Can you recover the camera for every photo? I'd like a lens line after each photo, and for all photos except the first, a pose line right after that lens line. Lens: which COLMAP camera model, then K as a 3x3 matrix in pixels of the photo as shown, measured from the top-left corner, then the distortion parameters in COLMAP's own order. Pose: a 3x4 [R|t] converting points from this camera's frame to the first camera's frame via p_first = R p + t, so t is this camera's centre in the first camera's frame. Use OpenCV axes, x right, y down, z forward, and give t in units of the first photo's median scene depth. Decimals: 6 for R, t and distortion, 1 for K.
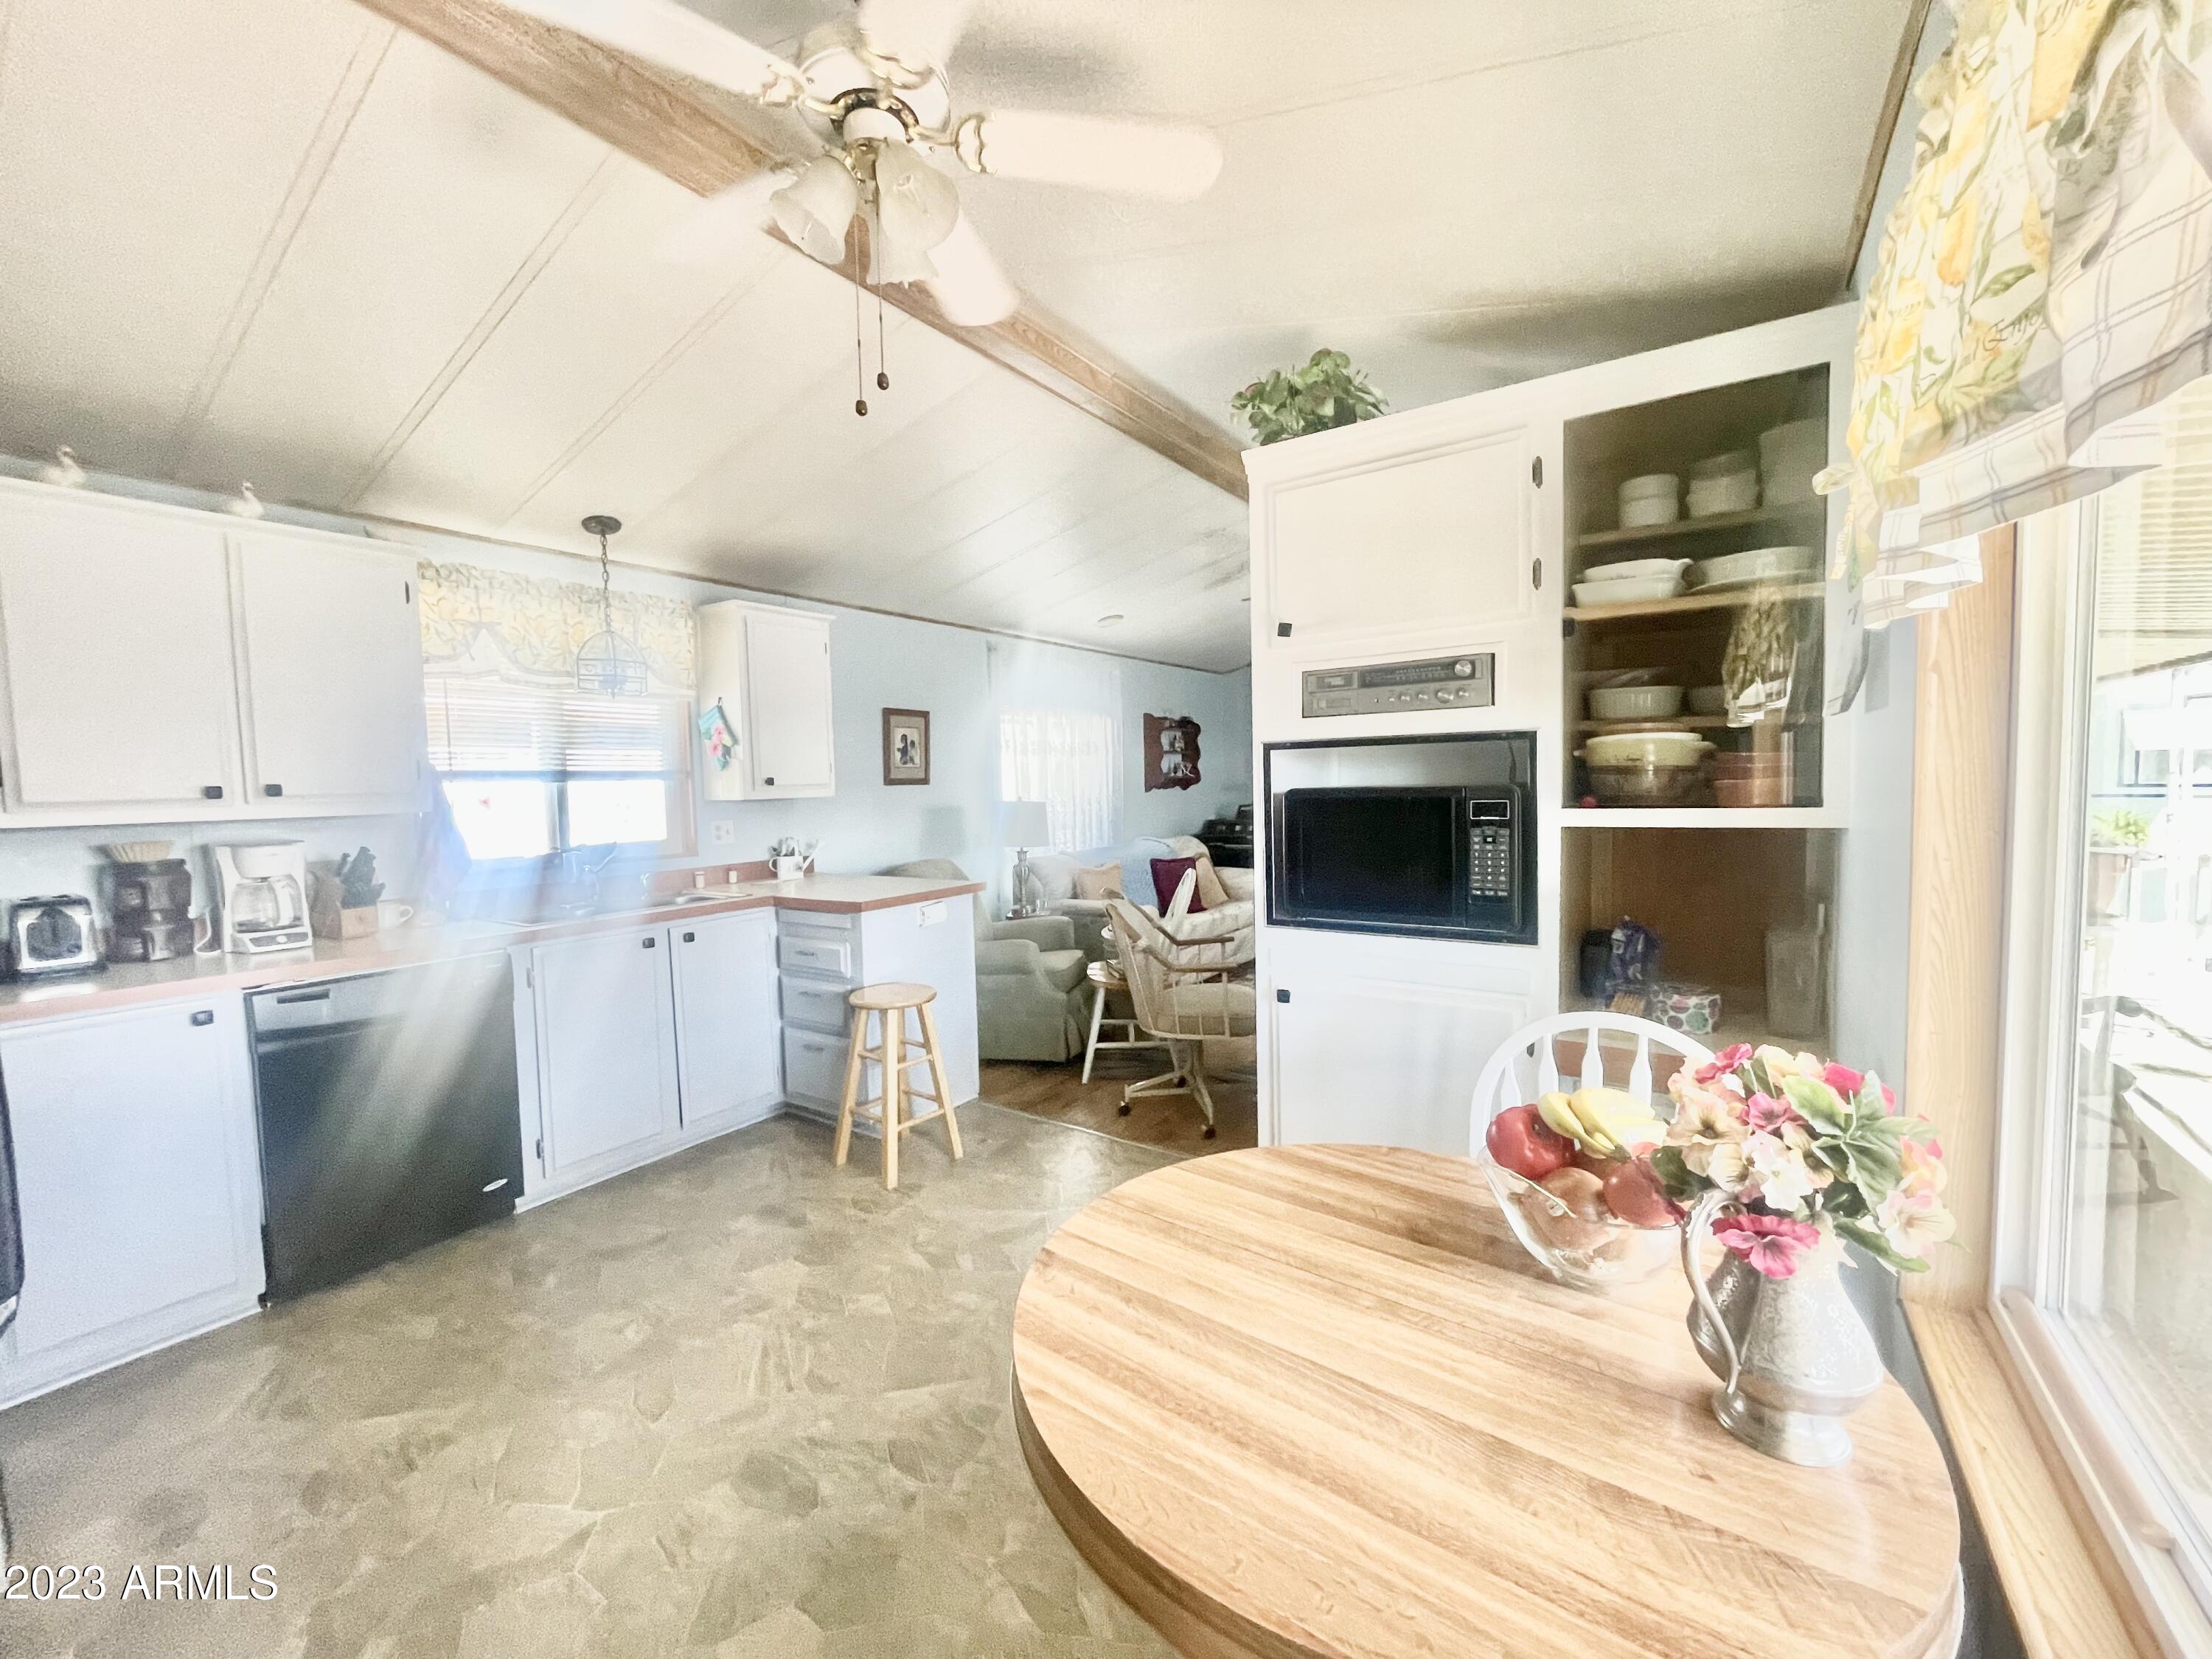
lens RADIAL K [[899.2, 0, 1107.4], [0, 899.2, 832.2], [0, 0, 1]] dist [0.000740, 0.000550]
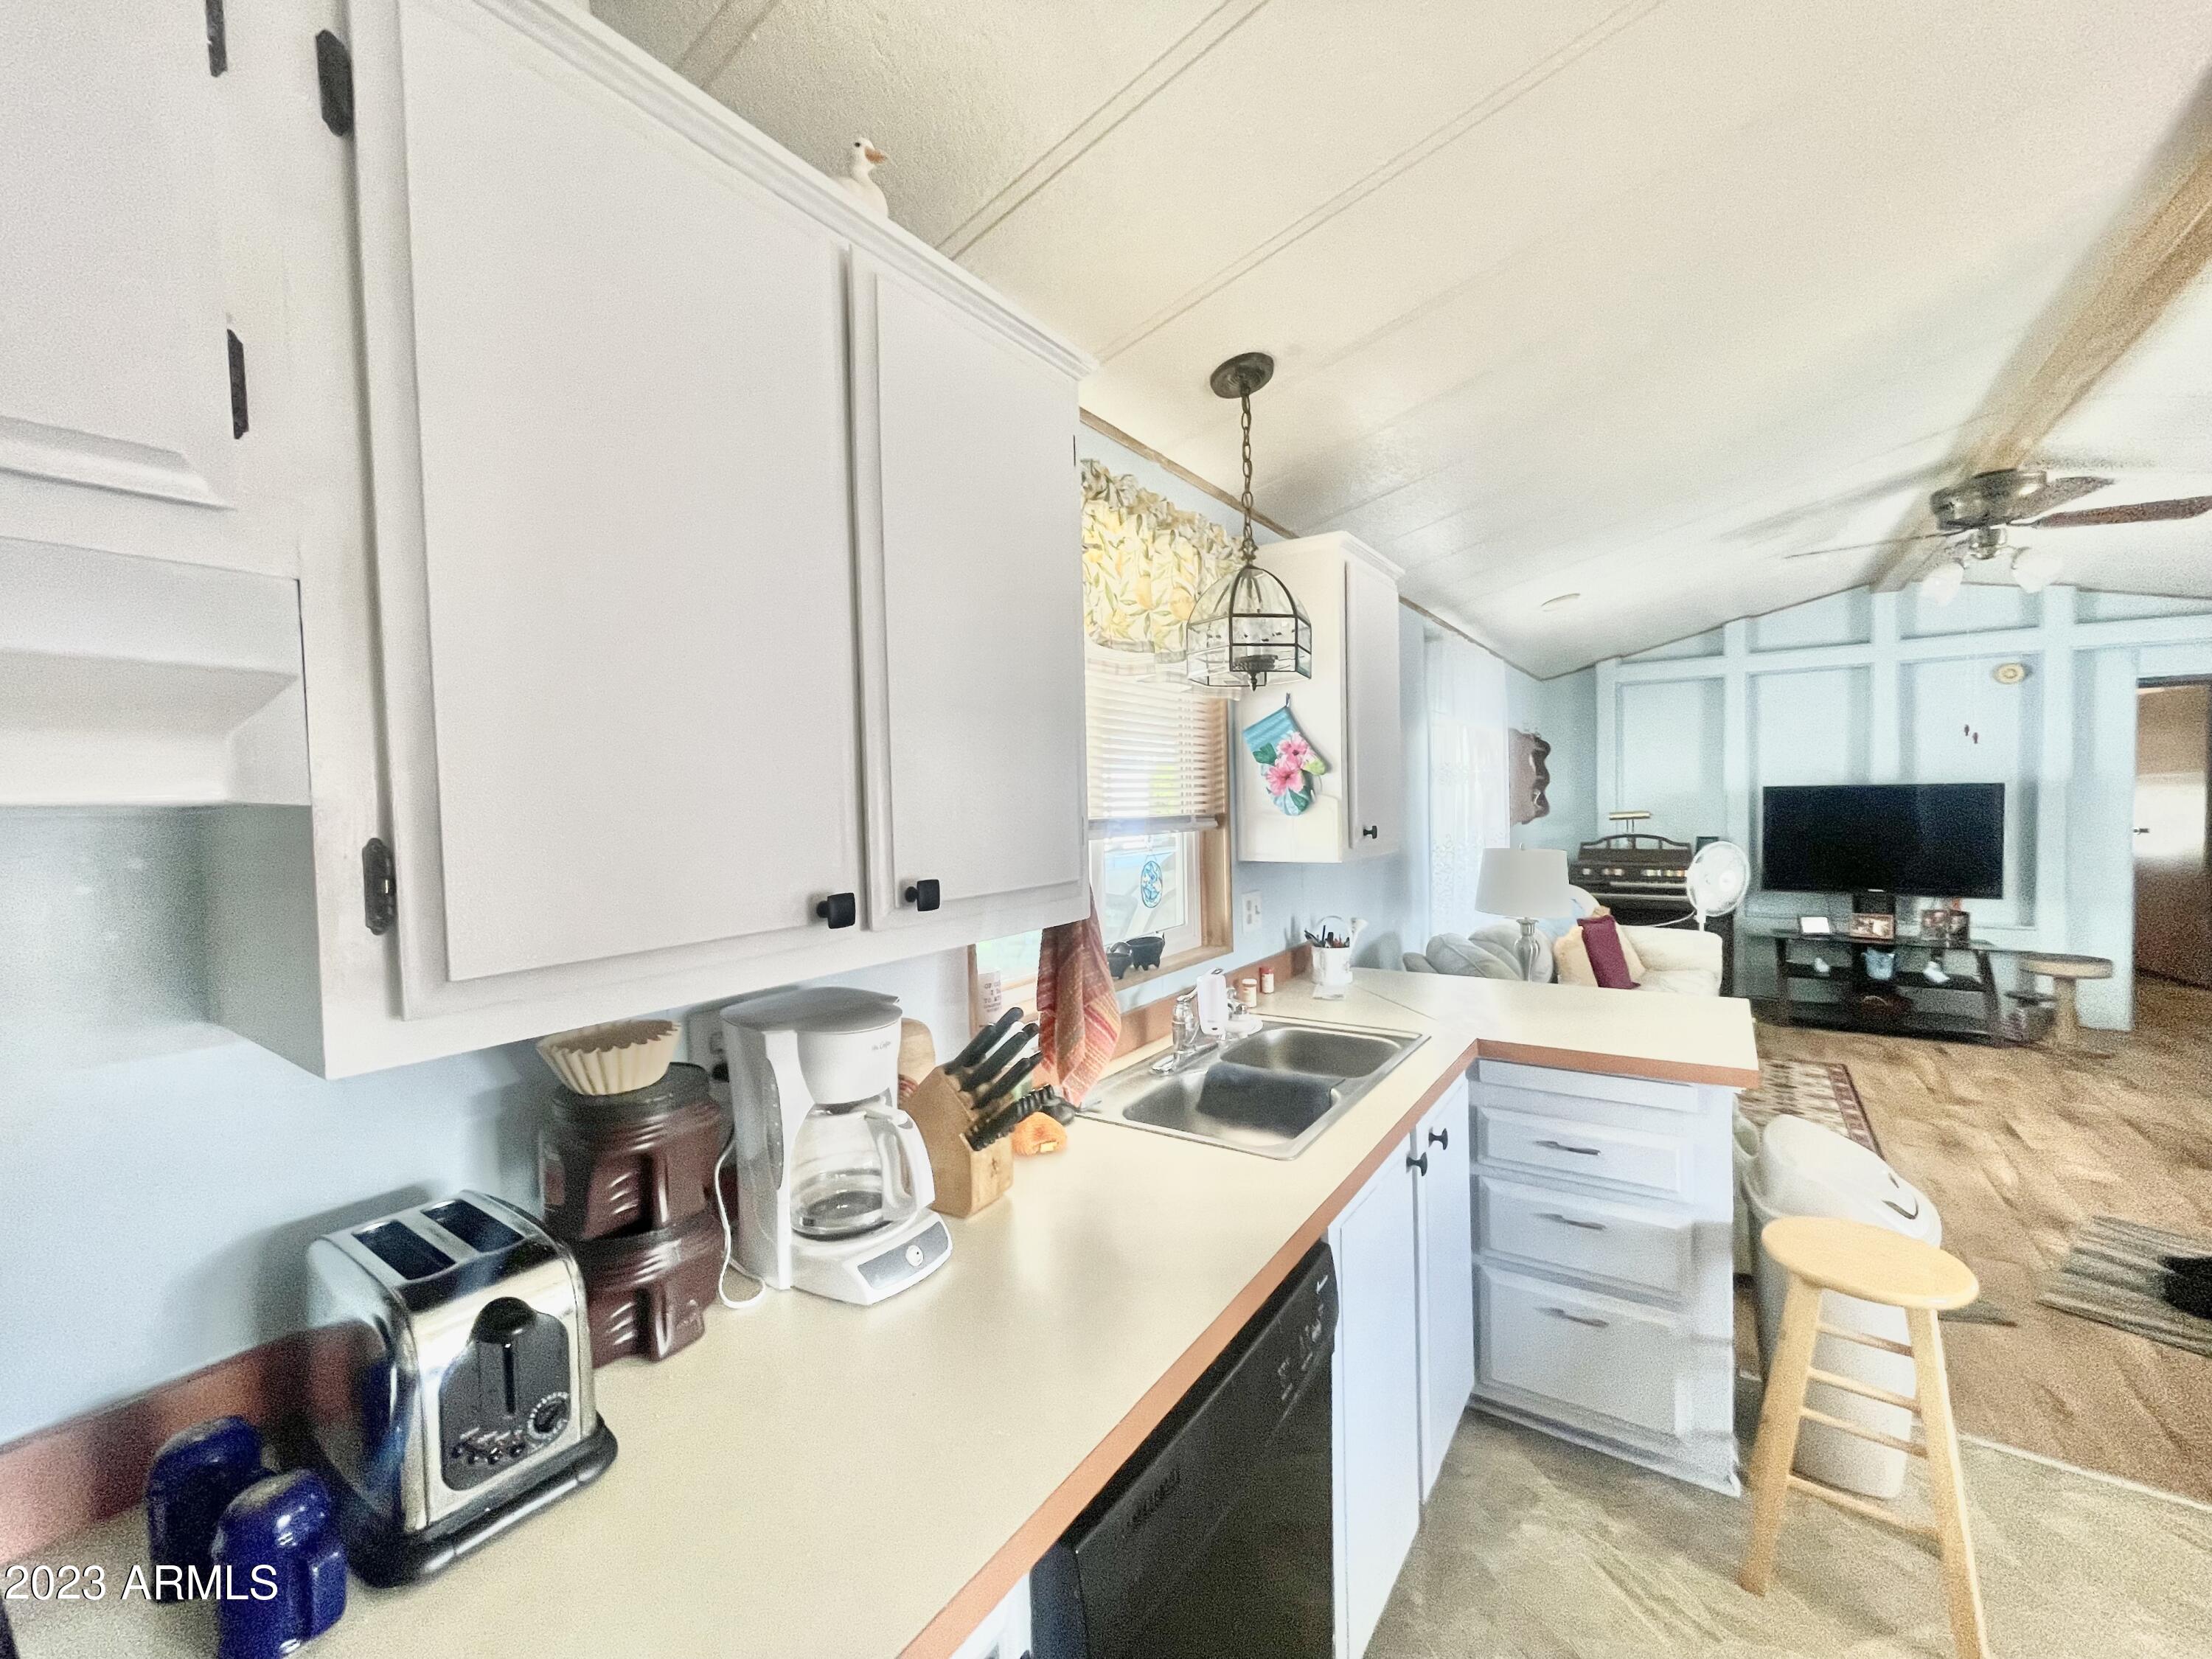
lens RADIAL K [[899.2, 0, 1107.4], [0, 899.2, 832.2], [0, 0, 1]] dist [0.000740, 0.000550]
pose [[0.999936, -0.002856, -0.010936, -0.611308], [0.002581, 0.999681, -0.025134, -0.046156], [0.011005, 0.025104, 0.999624, 0.435767]]
